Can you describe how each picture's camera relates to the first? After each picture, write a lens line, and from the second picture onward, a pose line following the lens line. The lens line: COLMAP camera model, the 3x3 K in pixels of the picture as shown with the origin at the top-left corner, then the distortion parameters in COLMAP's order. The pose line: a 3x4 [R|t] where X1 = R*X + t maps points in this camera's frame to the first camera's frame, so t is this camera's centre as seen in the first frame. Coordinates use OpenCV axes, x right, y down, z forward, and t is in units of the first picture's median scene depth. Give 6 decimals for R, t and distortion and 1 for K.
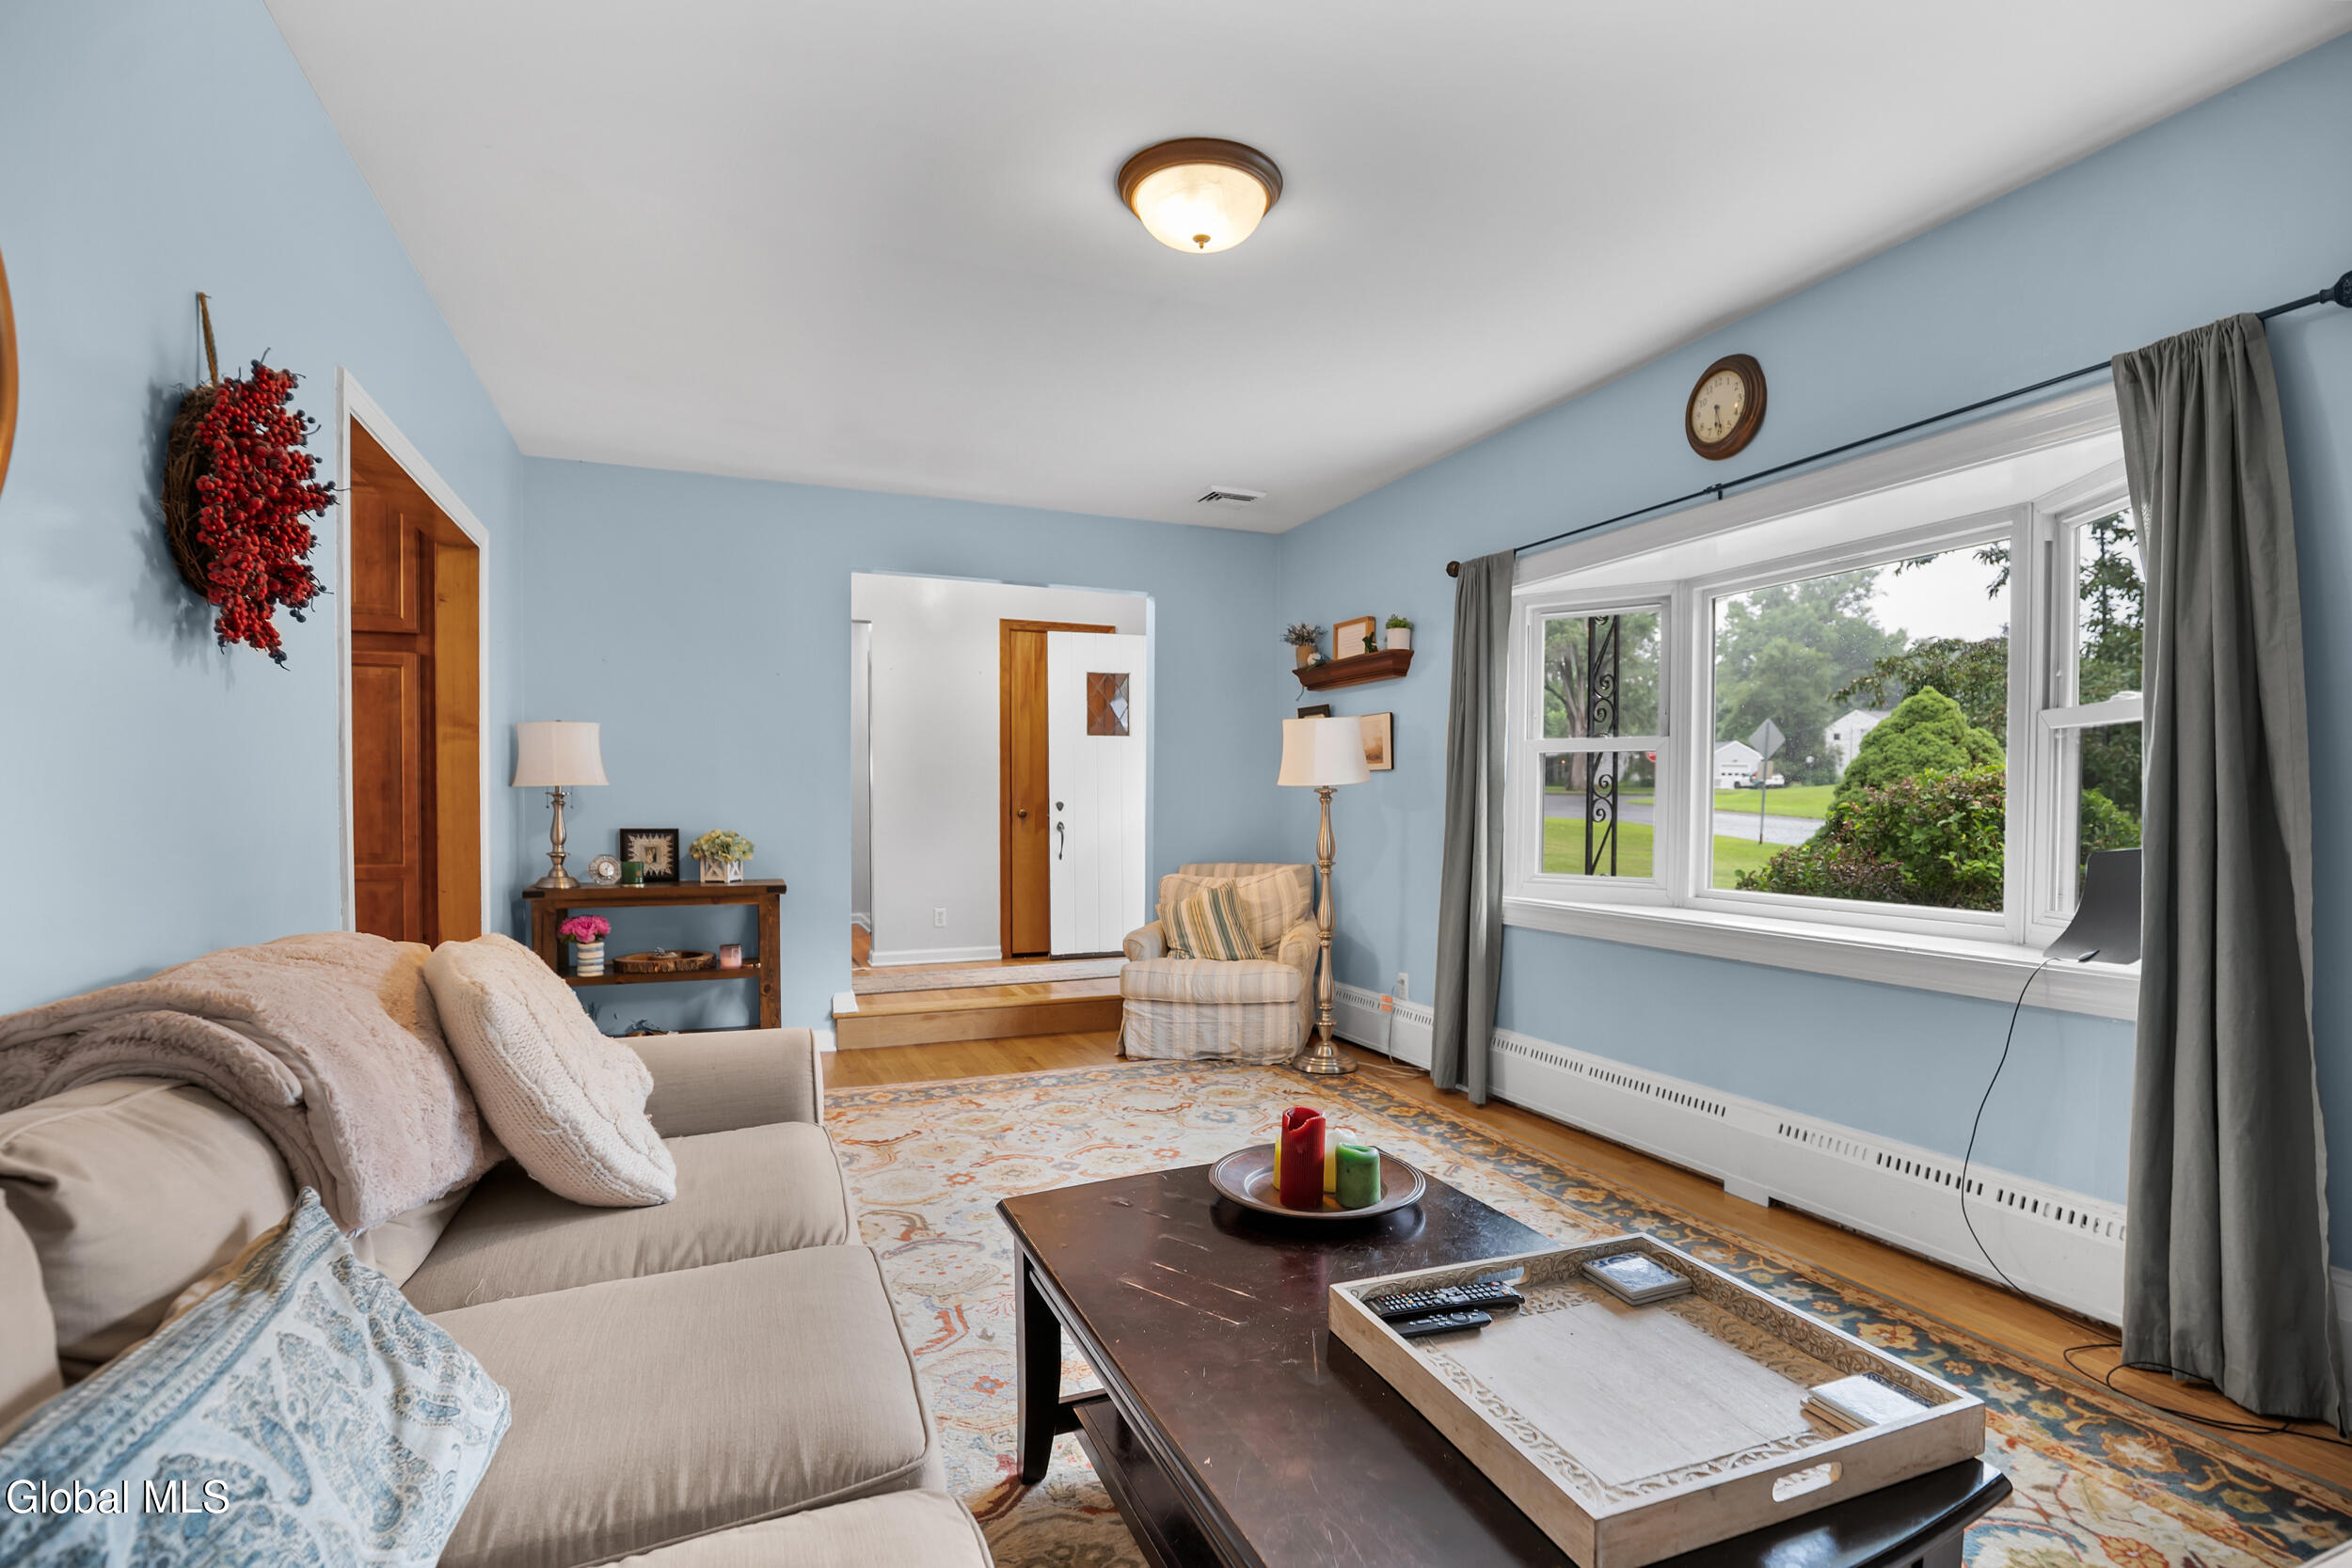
lens RADIAL K [[1121.6, 0, 1218.6], [0, 1121.6, 796.3], [0, 0, 1]] dist [-0.034254, 0.000050]
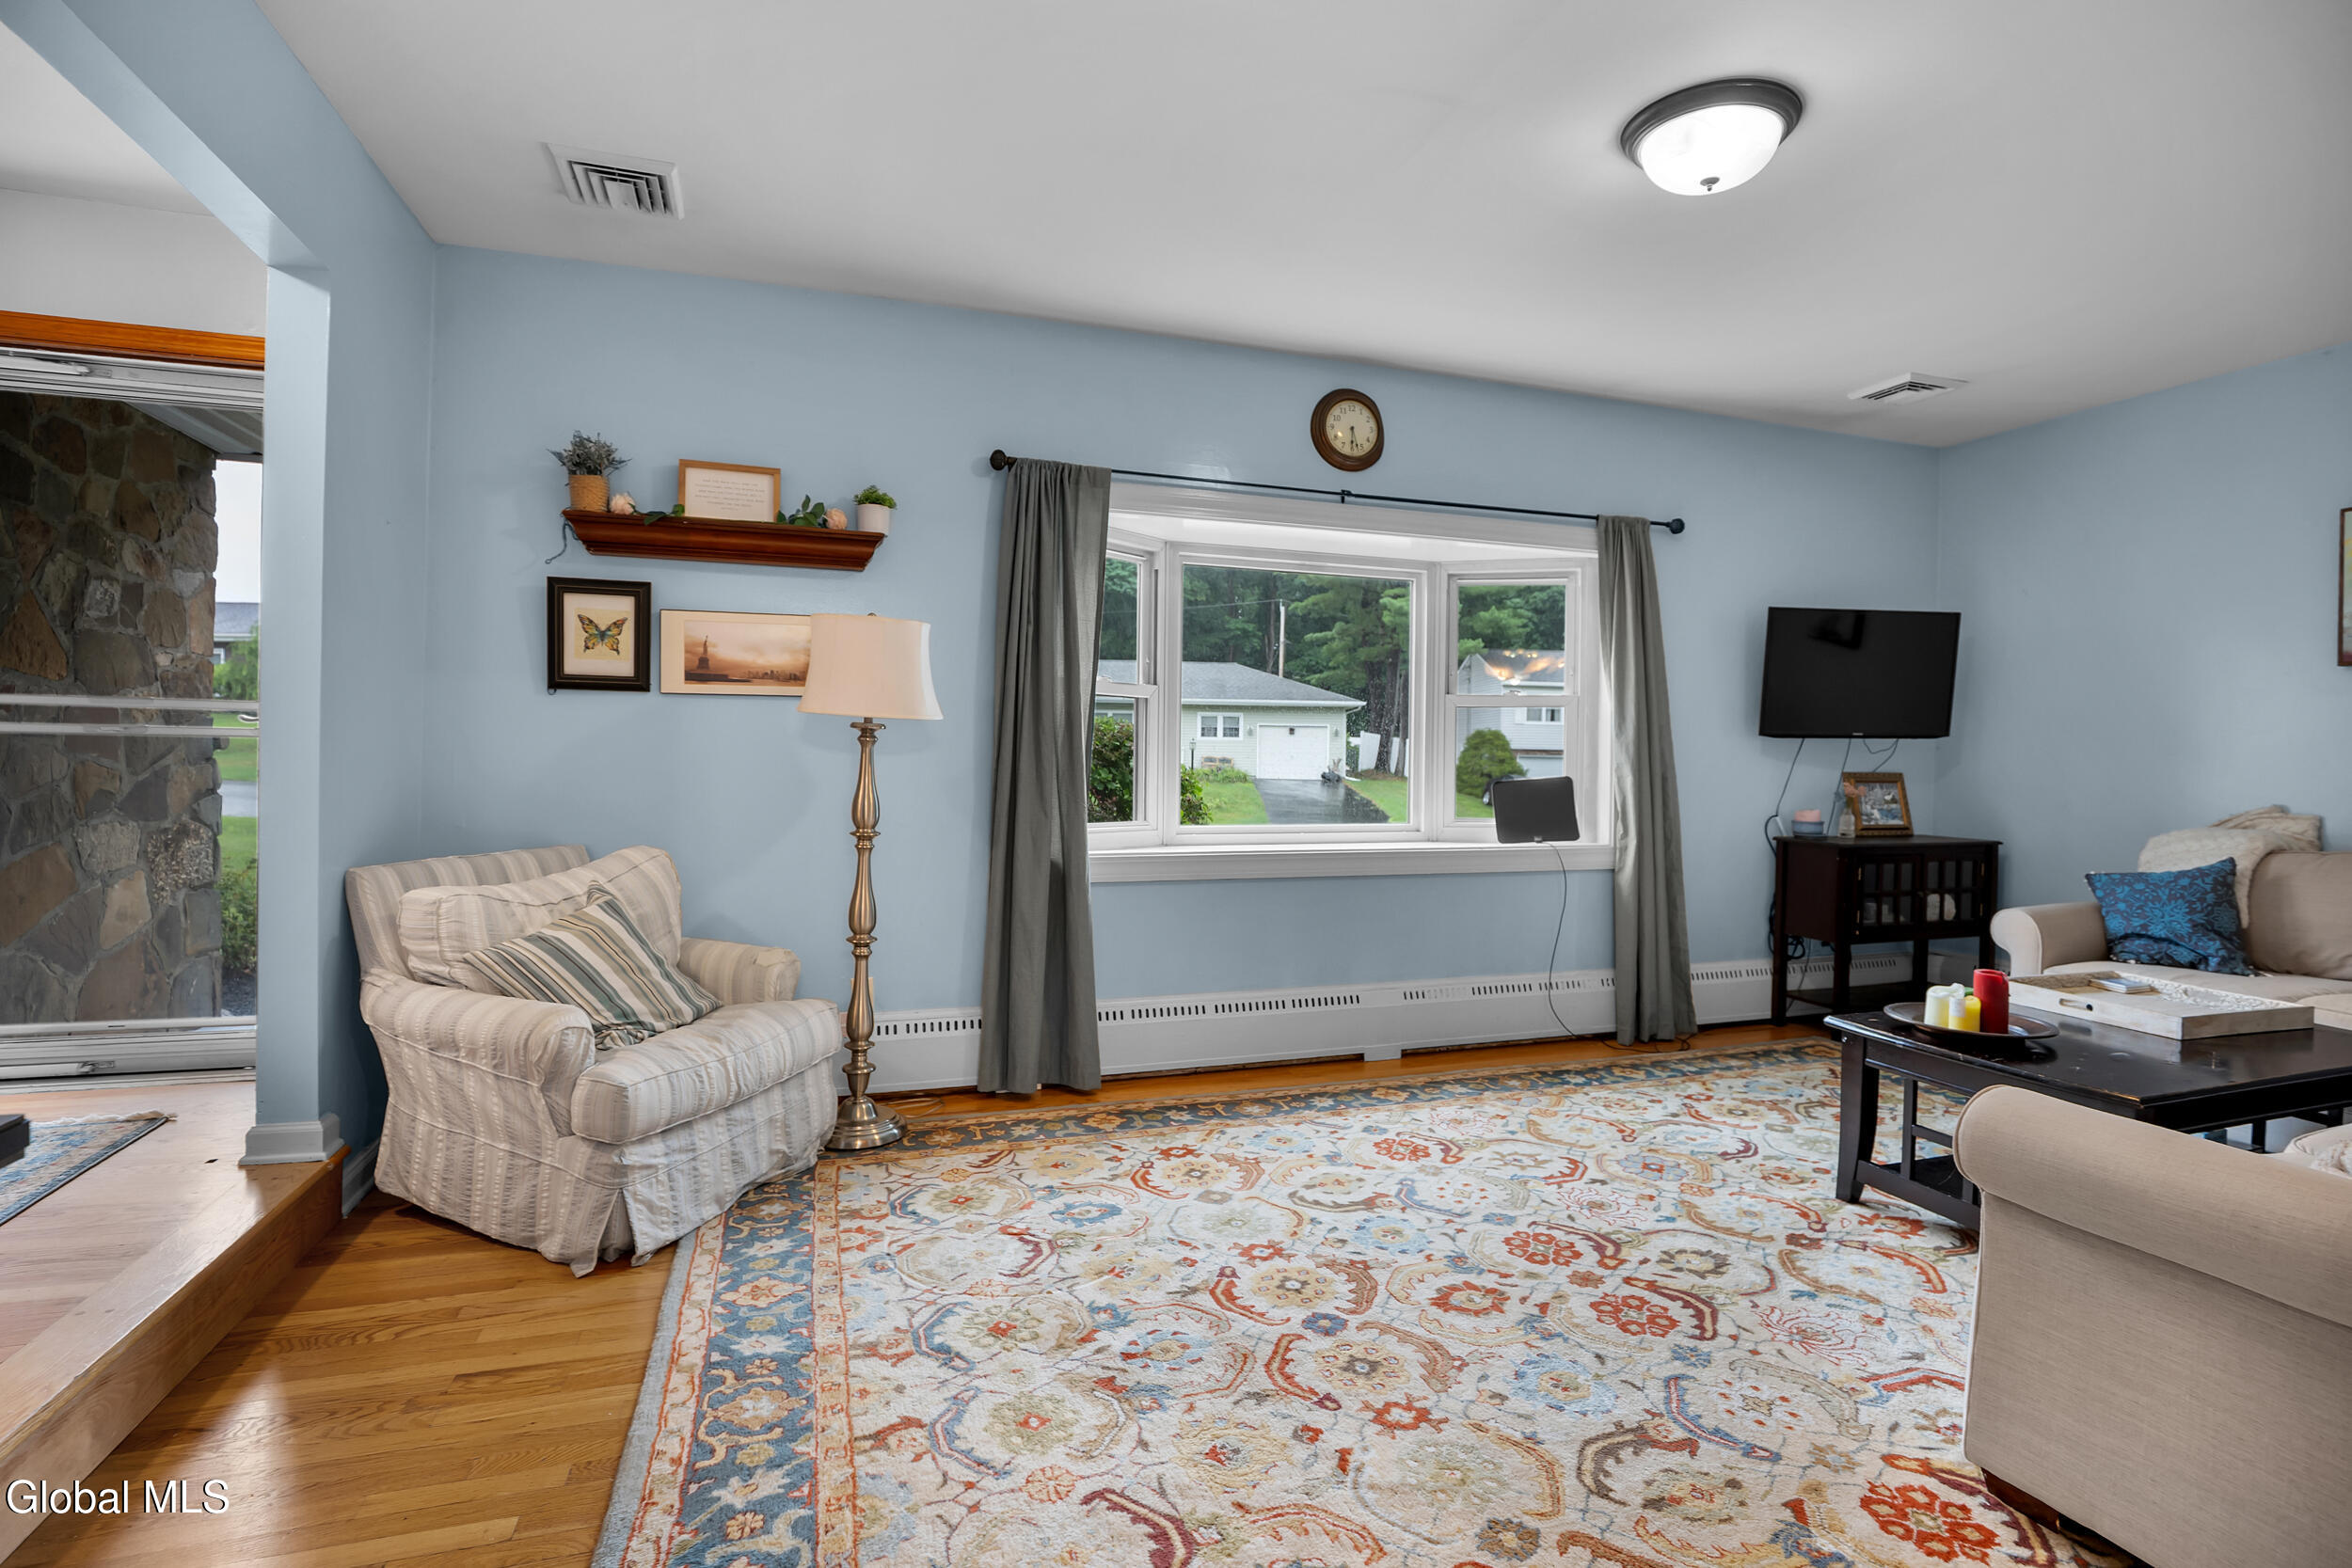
lens RADIAL K [[1120.2, 0, 1208.2], [0, 1120.2, 745.4], [0, 0, 1]] dist [-0.031362, -0.000059]
pose [[0.088007, 0.003714, 0.996113, -0.640538], [-0.018330, 0.999830, -0.002109, 0.004328], [-0.995951, -0.018073, 0.088060, 0.842851]]
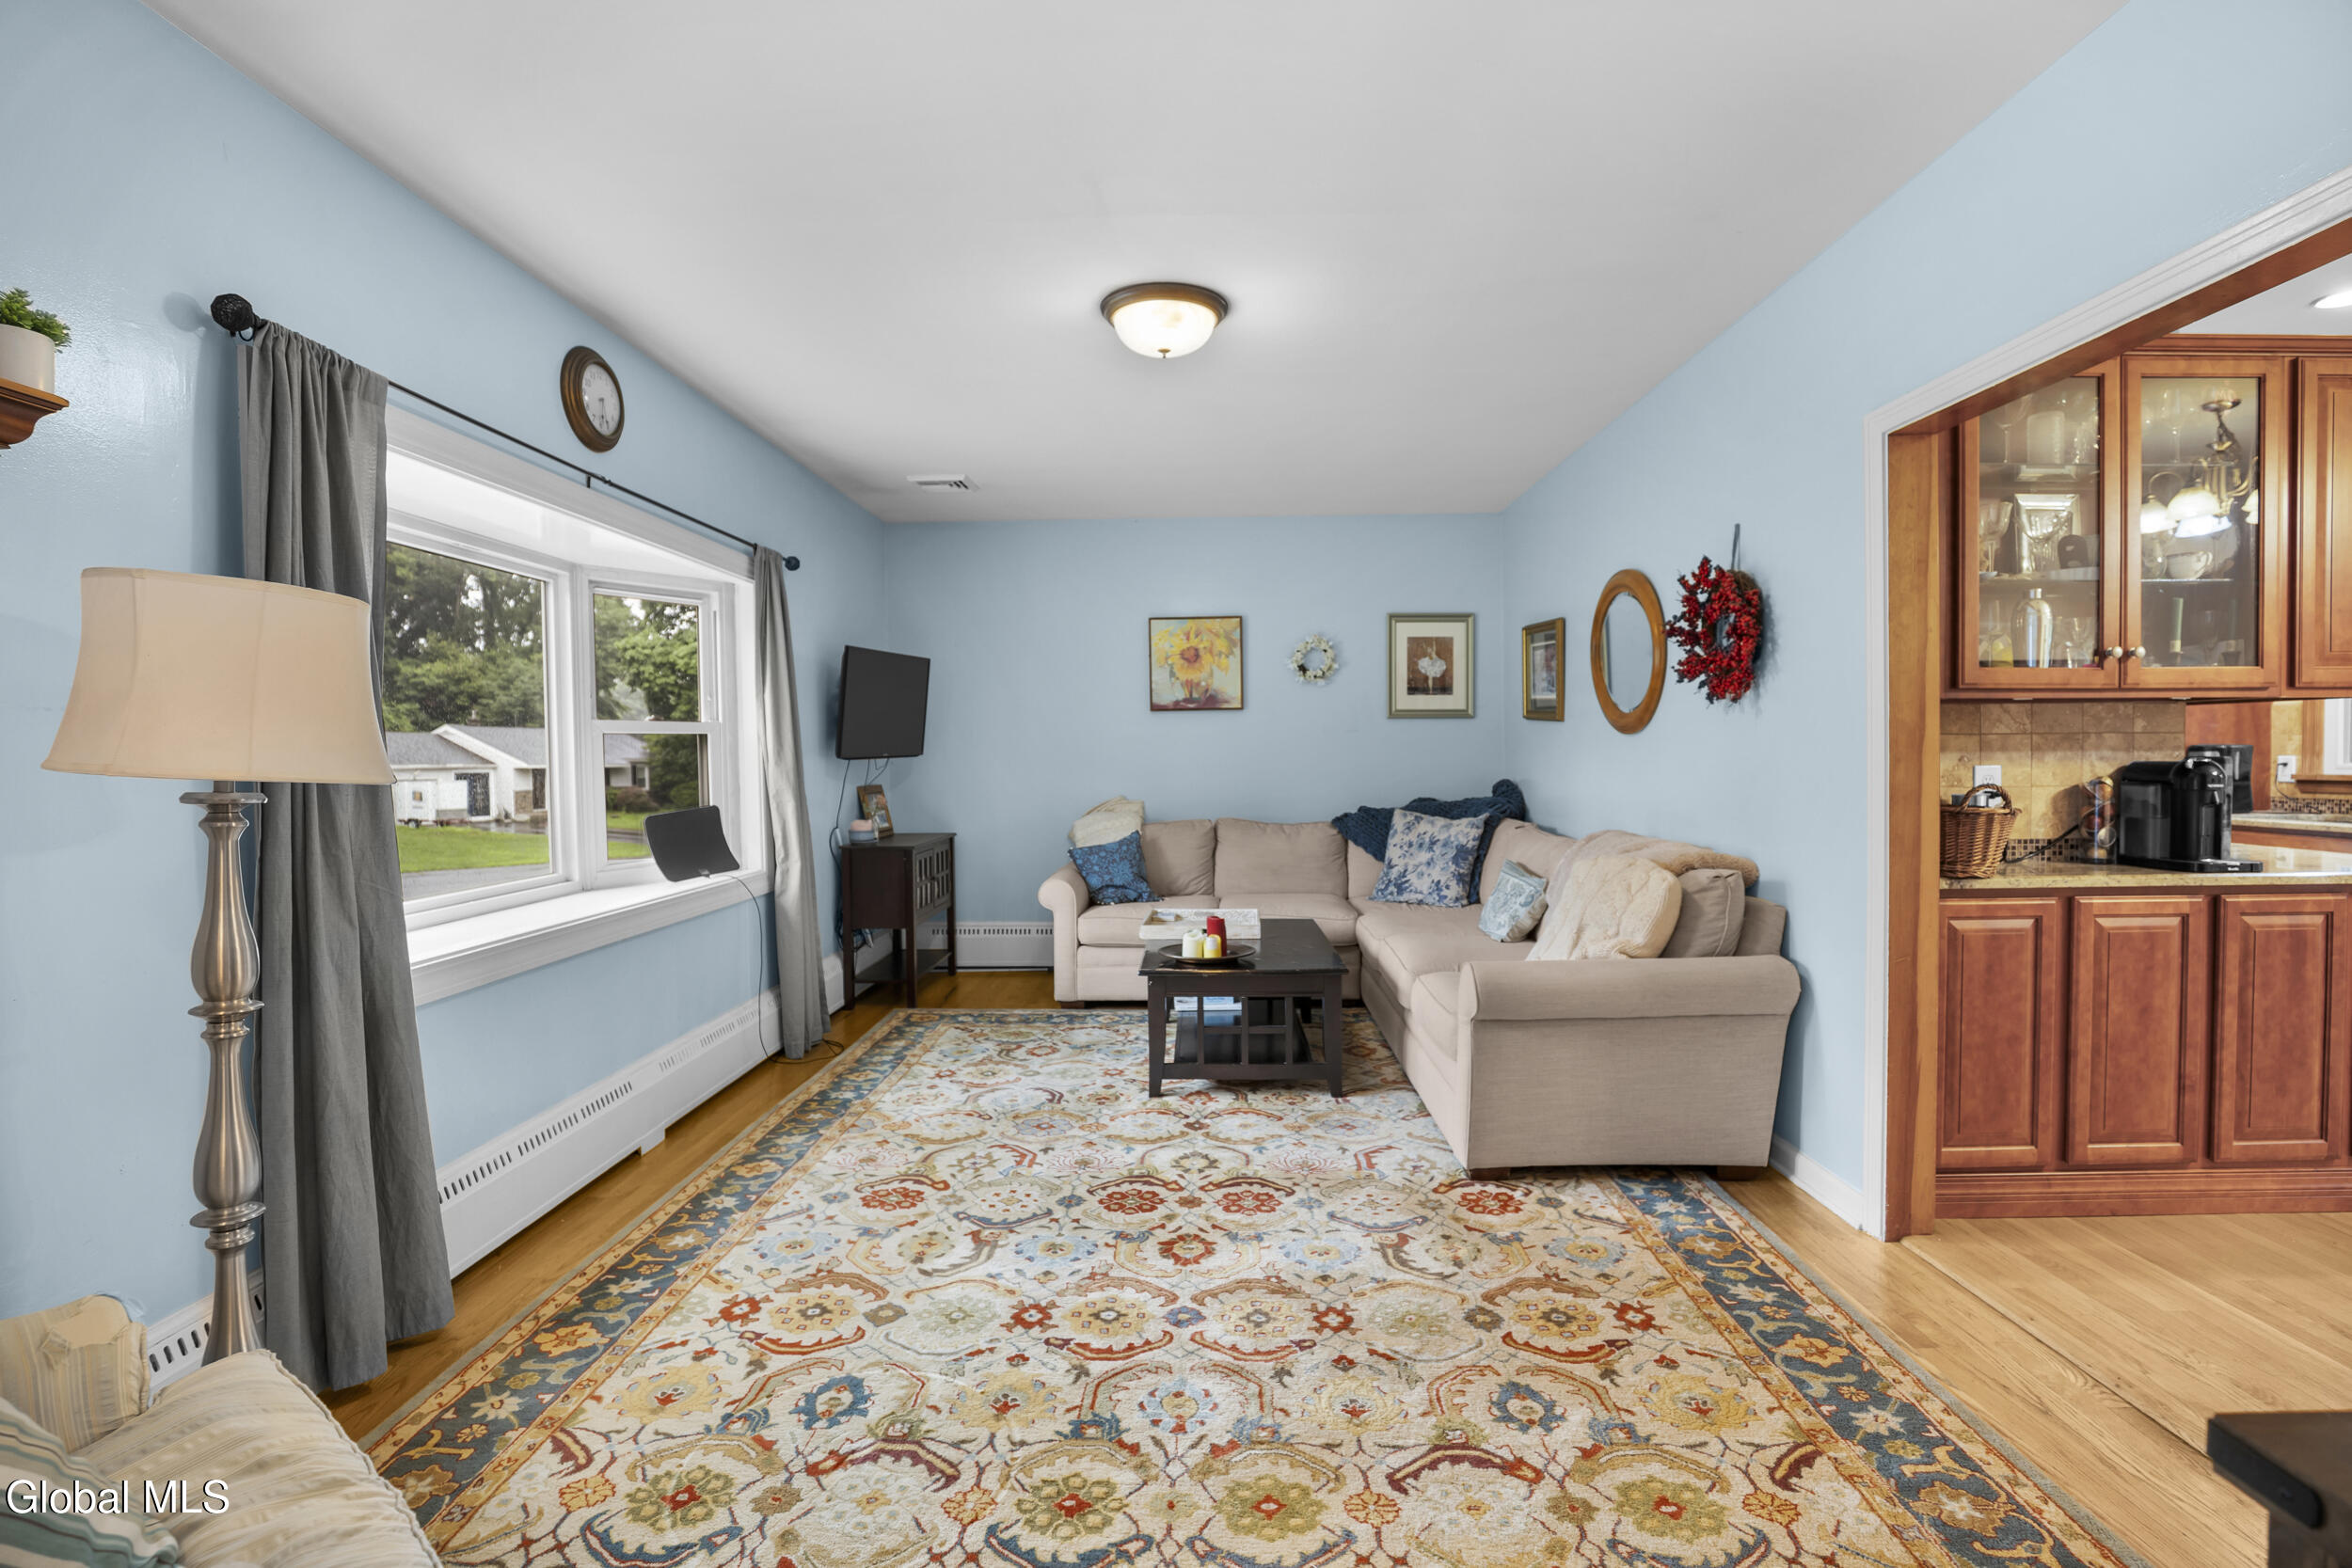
lens RADIAL K [[1091.2, 0, 1166.1], [0, 1091.2, 762.6], [0, 0, 1]] dist [-0.043253, 0.008877]
pose [[-0.898108, 0.004398, 0.439753, -0.353901], [0.008348, 0.999940, 0.007048, -0.018821], [-0.439696, 0.010001, -0.898091, 1.337184]]
